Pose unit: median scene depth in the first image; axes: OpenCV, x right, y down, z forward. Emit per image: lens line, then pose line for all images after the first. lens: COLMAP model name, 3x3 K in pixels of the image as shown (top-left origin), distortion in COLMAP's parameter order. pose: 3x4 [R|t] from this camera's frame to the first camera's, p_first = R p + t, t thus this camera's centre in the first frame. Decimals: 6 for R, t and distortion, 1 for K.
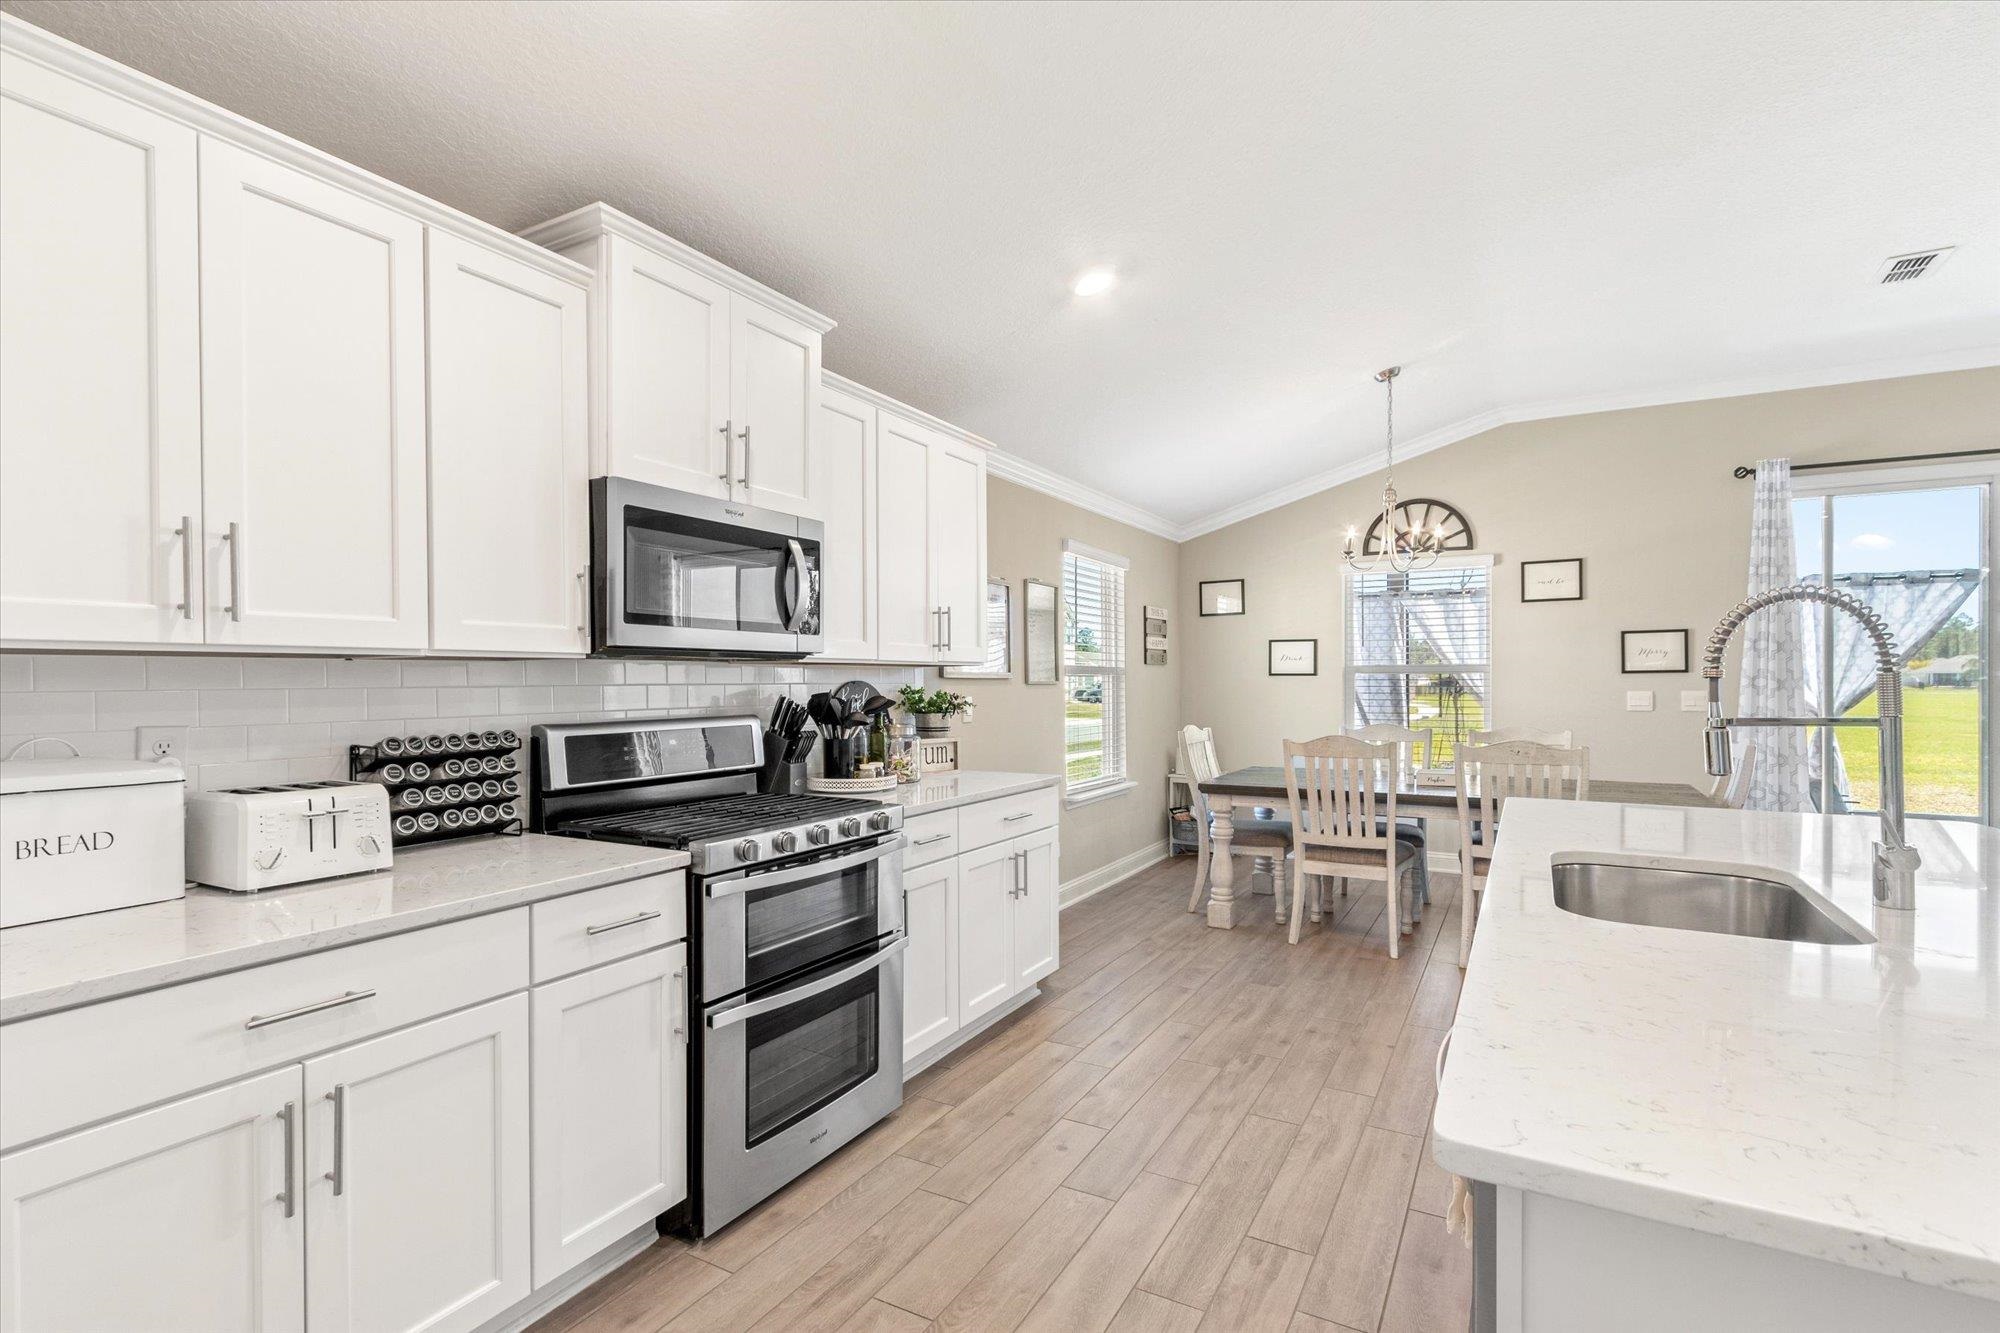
lens RADIAL K [[911.8, 0, 996.5], [0, 911.8, 692.9], [0, 0, 1]] dist [-0.015960, -0.000354]
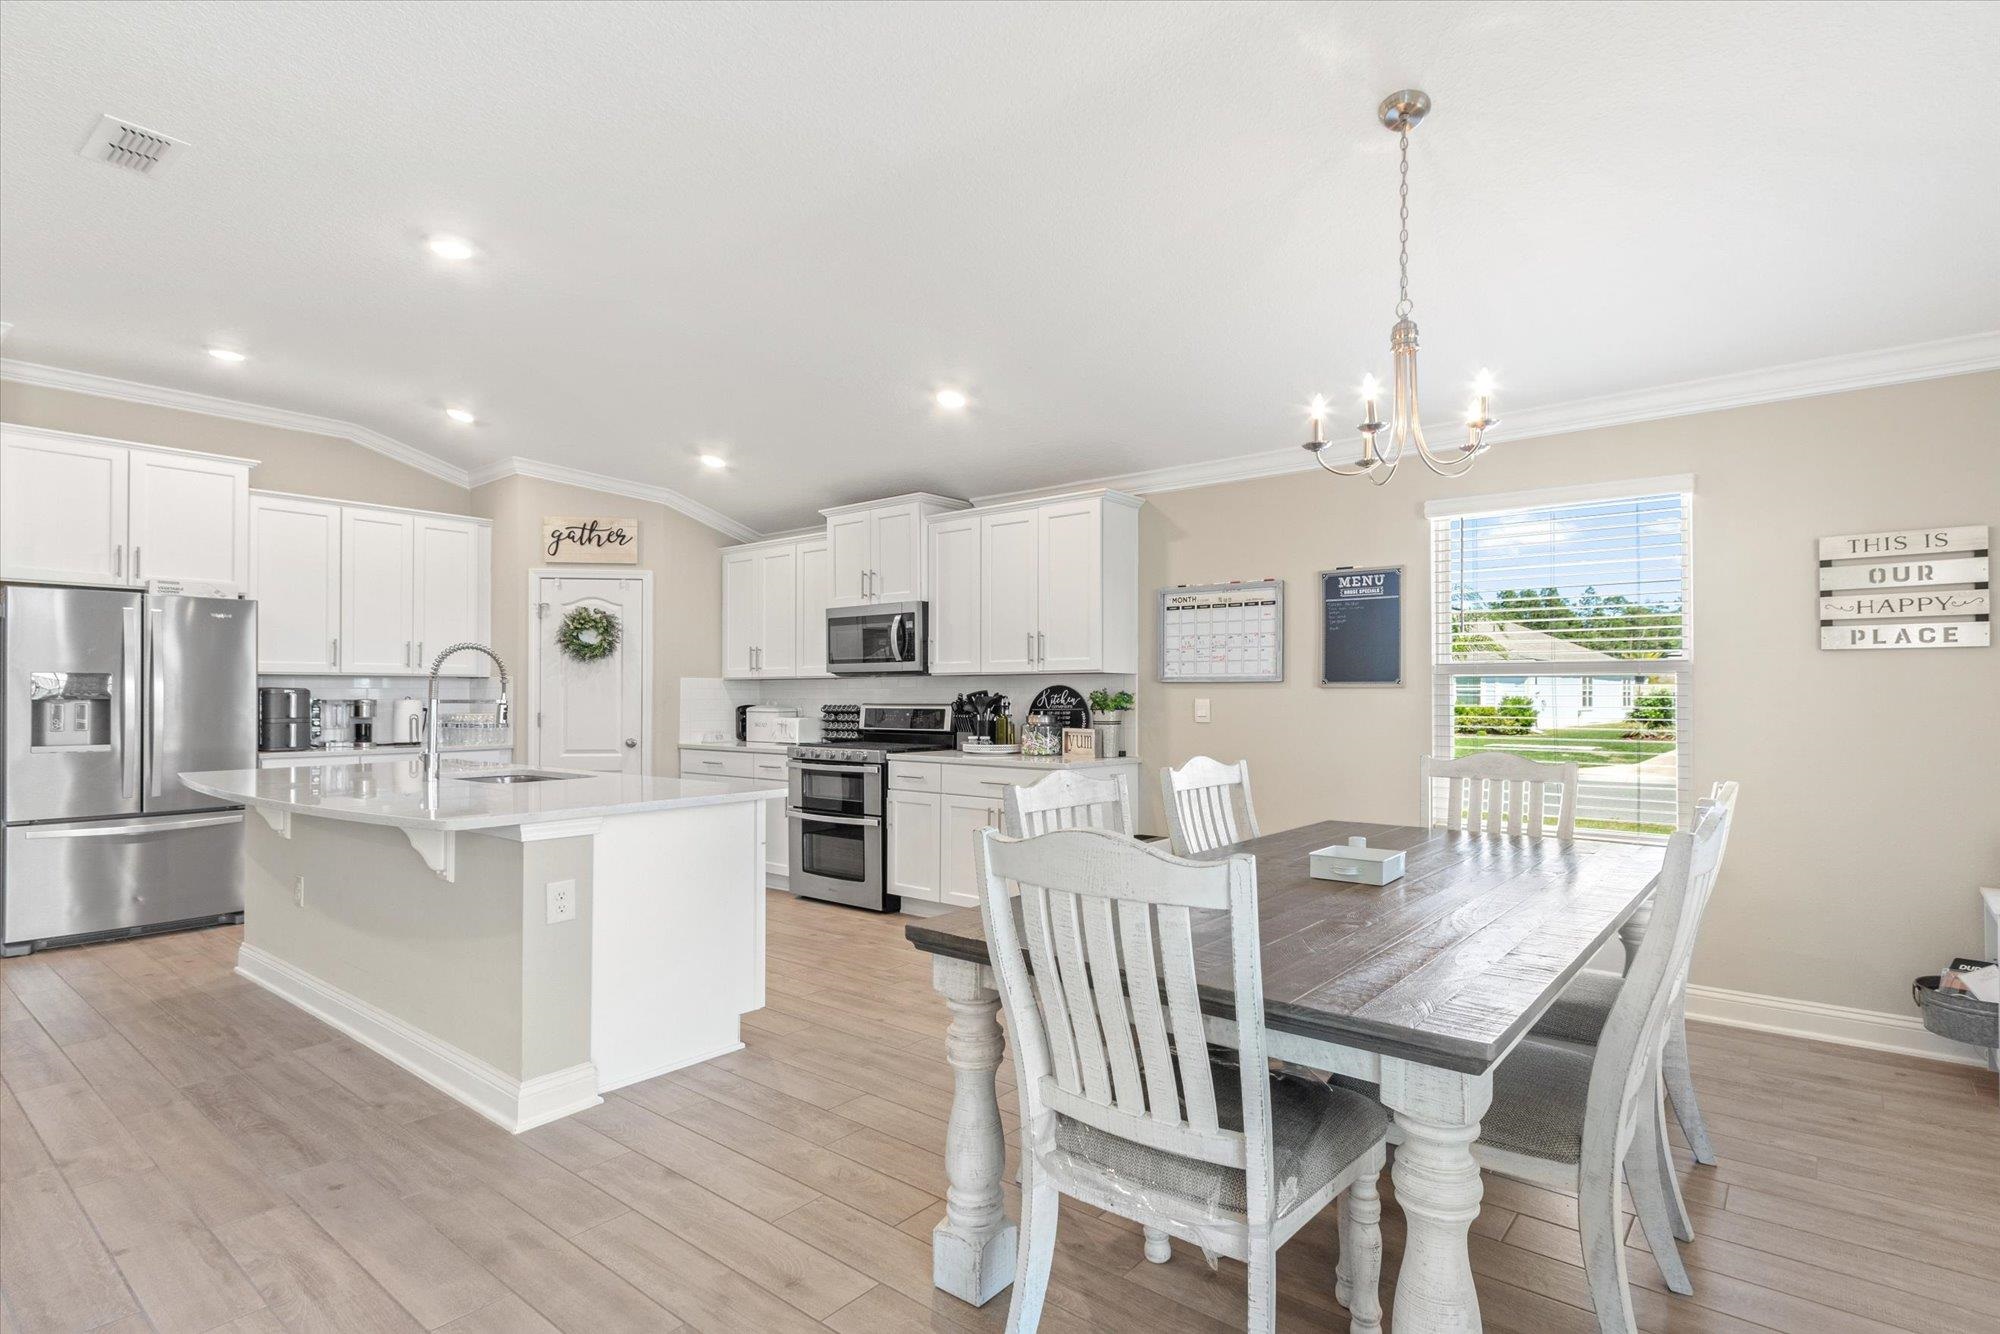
lens RADIAL K [[999.6, 0, 1075.8], [0, 999.6, 683.2], [0, 0, 1]] dist [0.009589, -0.003535]
pose [[-0.105573, 0.001878, -0.994410, 2.342167], [-0.004400, 0.999988, 0.002356, -0.031704], [0.994402, 0.004624, -0.105563, 1.974890]]
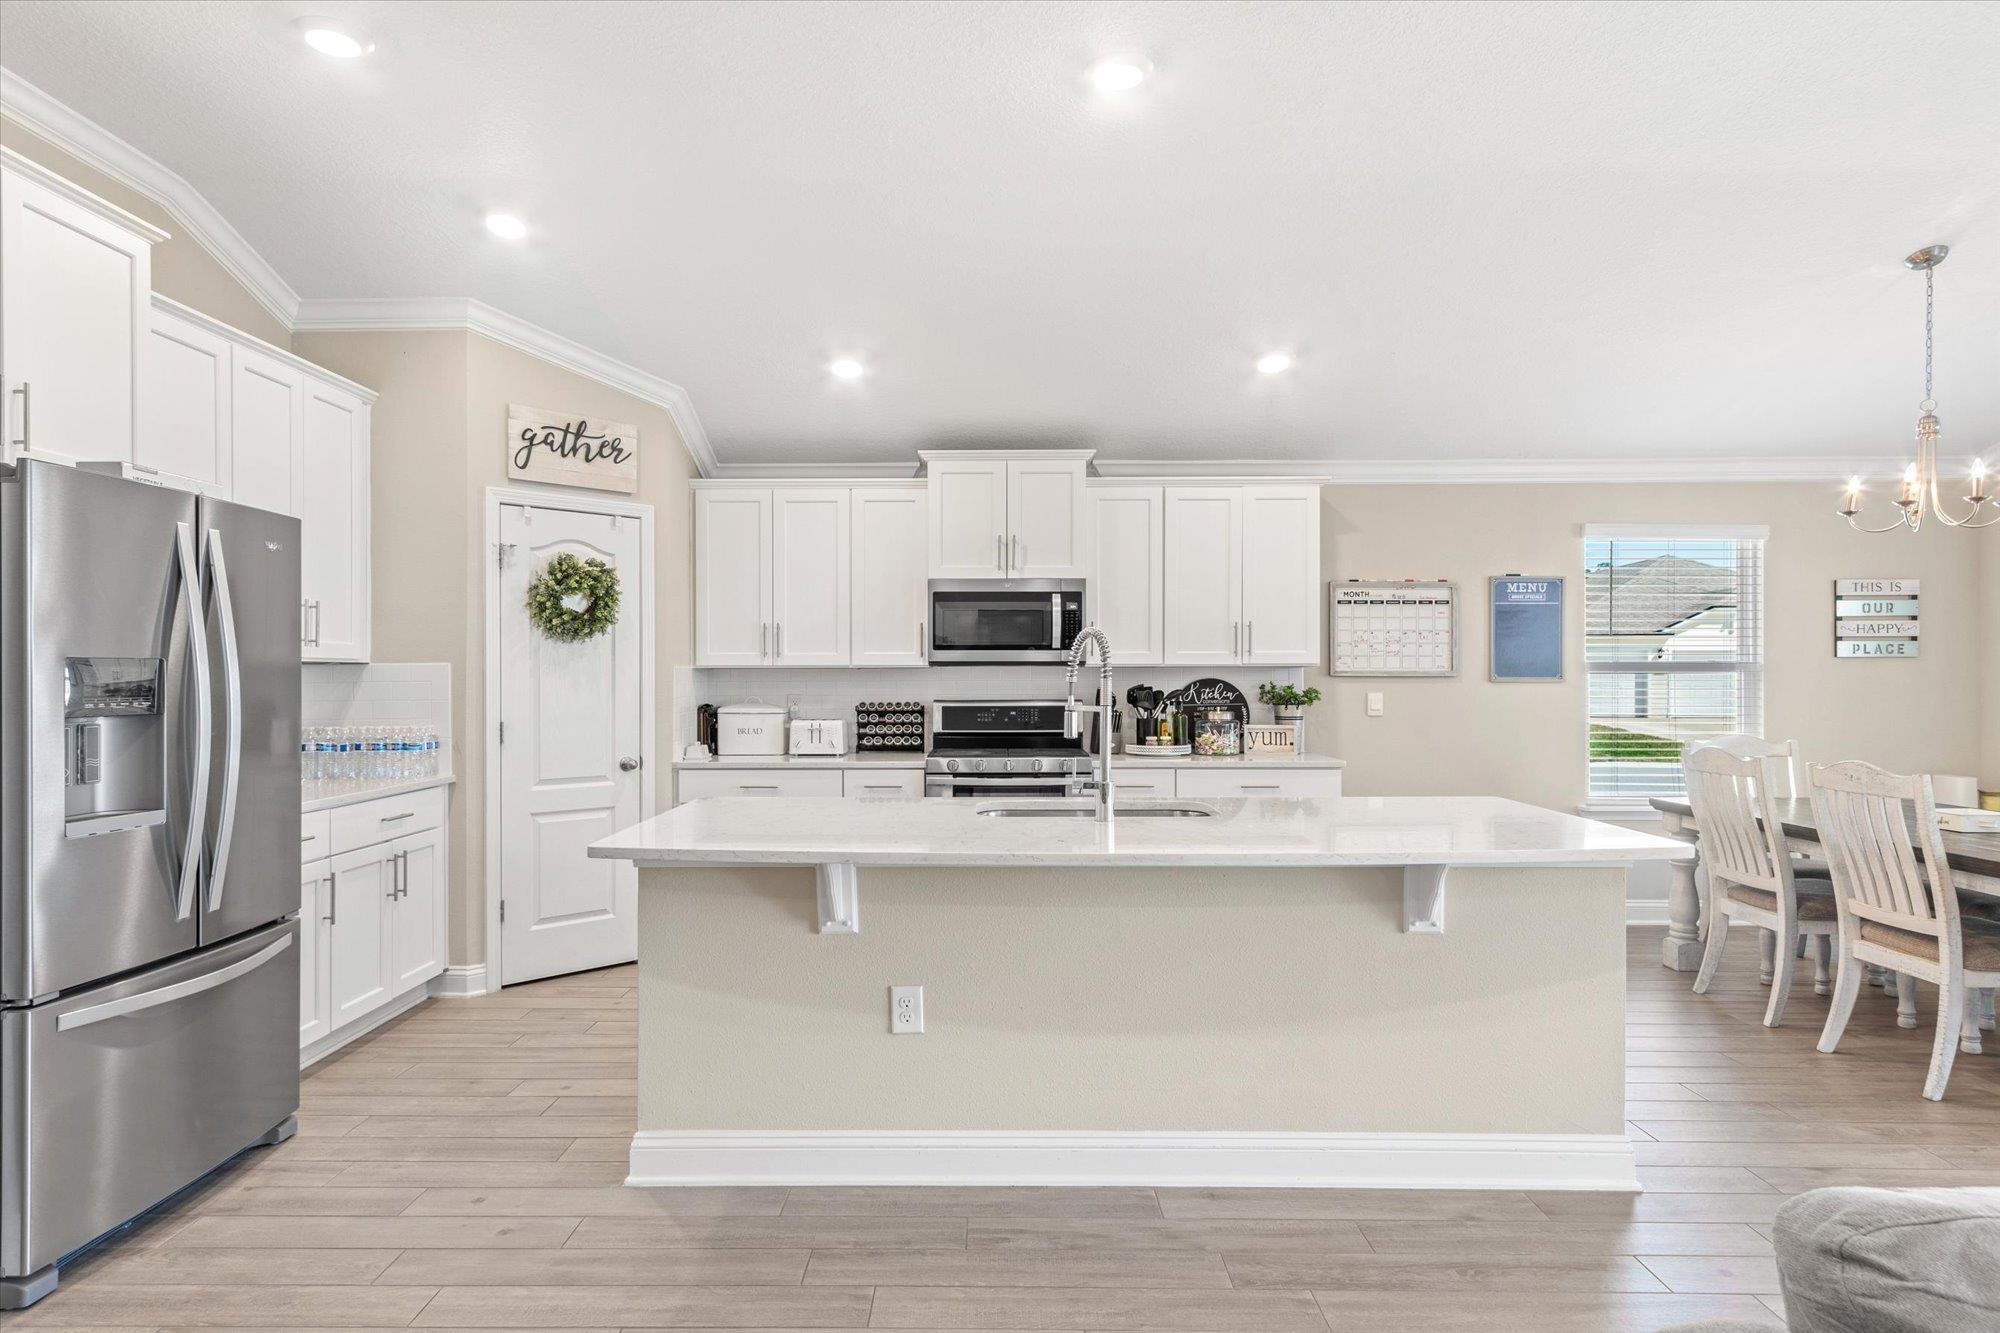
lens RADIAL K [[1183.7, 0, 985.5], [0, 1183.7, 679.2], [0, 0, 1]] dist [0.014945, -0.001075]
pose [[0.534914, 0.014097, -0.844789, 1.866726], [-0.011675, 0.999889, 0.009292, -0.038103], [0.844826, 0.004893, 0.535019, -0.327309]]
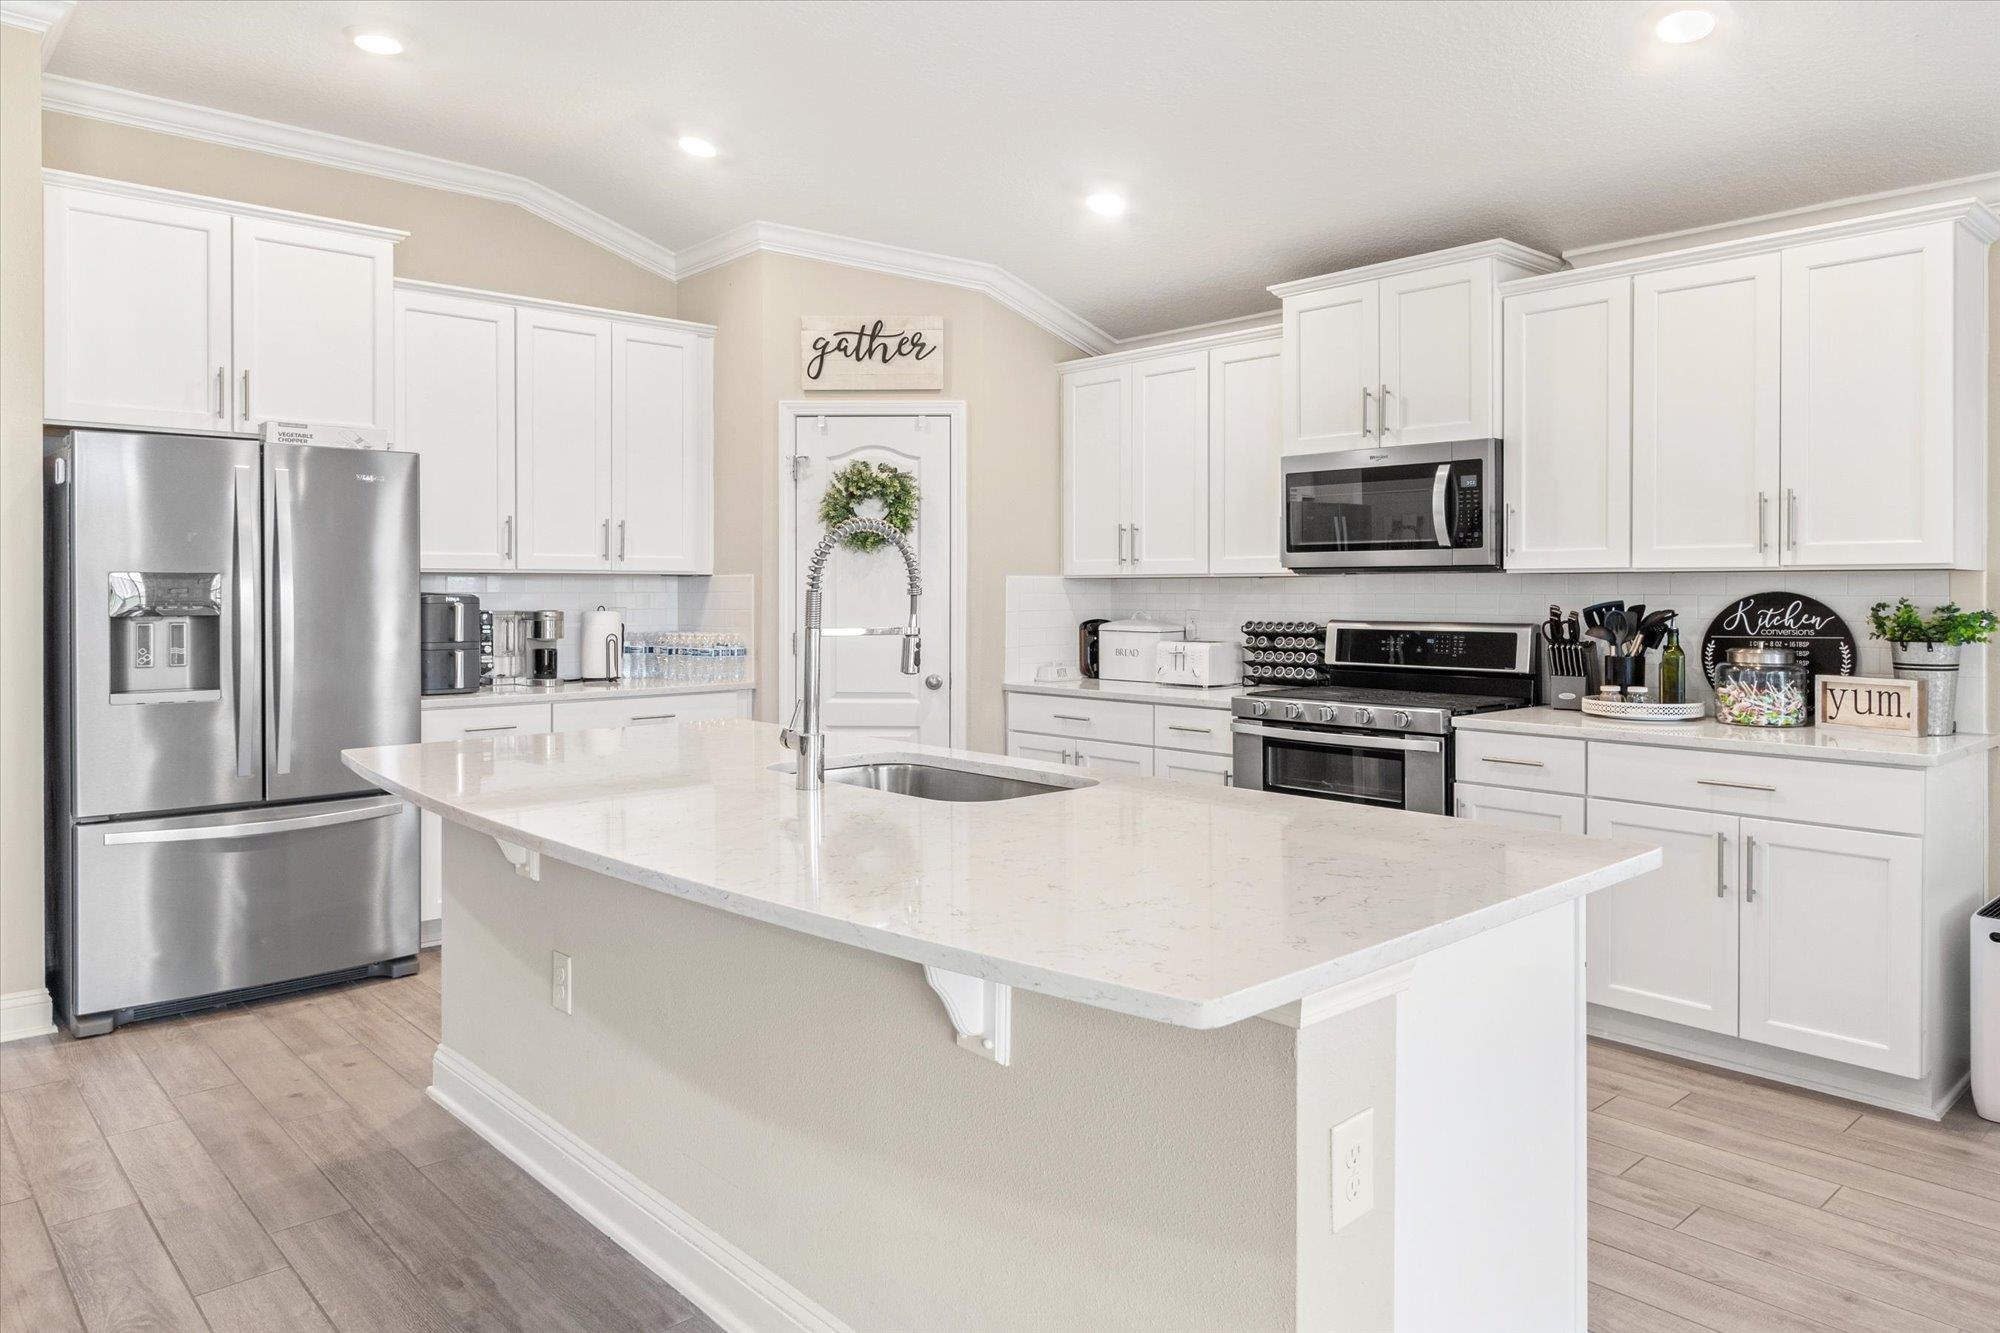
lens RADIAL K [[1299.7, 0, 1027.2], [0, 1299.7, 593.5], [0, 0, 1]] dist [0.008899, -0.004183]
pose [[-0.265469, 0.017352, -0.963963, 1.760499], [-0.002987, 0.999818, 0.018819, -0.048151], [0.964115, 0.007875, -0.265369, 1.133042]]
